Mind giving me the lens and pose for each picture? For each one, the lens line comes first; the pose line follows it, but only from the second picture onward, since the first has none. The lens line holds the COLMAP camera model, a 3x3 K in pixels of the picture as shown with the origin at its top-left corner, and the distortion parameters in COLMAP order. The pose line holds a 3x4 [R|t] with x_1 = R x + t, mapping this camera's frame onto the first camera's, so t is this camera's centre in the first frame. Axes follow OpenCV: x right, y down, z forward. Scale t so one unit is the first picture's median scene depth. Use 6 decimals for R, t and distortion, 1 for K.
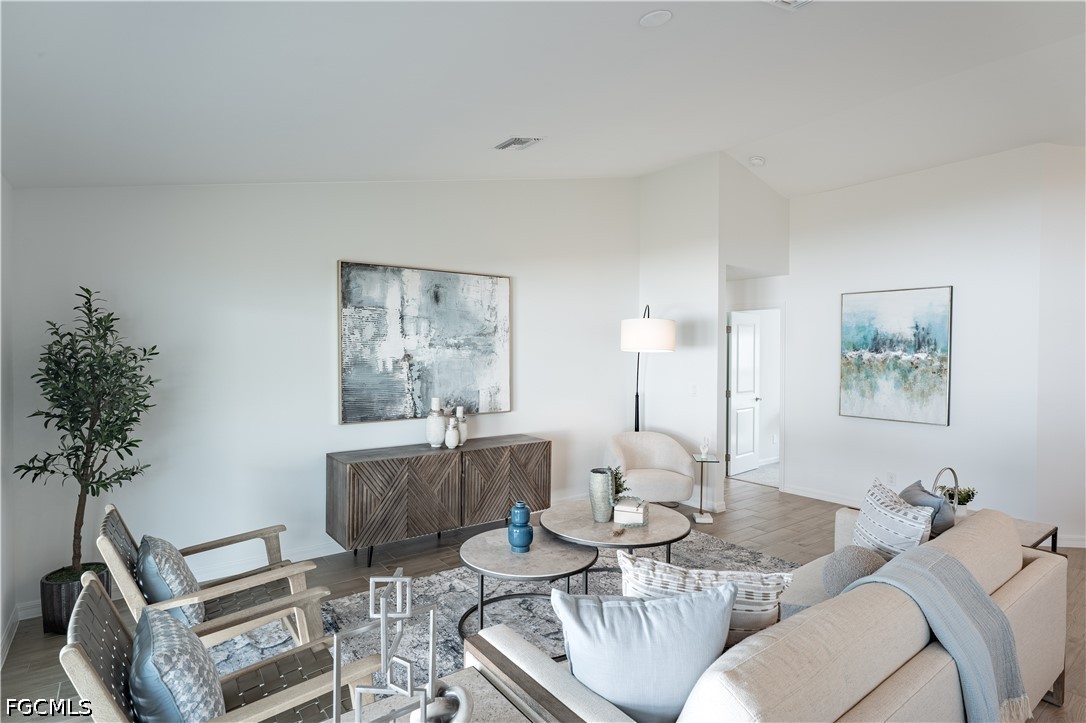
lens RADIAL K [[568.6, 0, 544.6], [0, 568.6, 360.3], [0, 0, 1]] dist [0.002321, -0.000348]
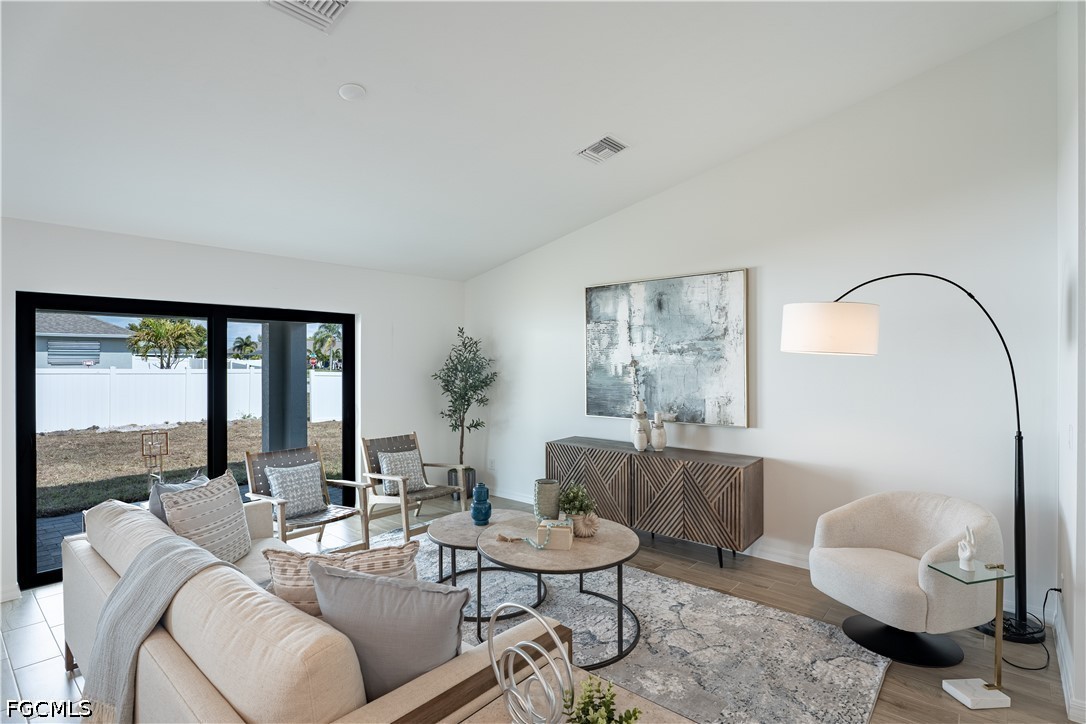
lens RADIAL K [[532.0, 0, 544.9], [0, 532.0, 361.8], [0, 0, 1]] dist [-0.001823, -0.000106]
pose [[0.212951, -0.005565, -0.977047, 0.690673], [-0.015964, 0.999830, -0.009174, 0.004469], [0.976932, 0.017551, 0.212826, 0.576757]]
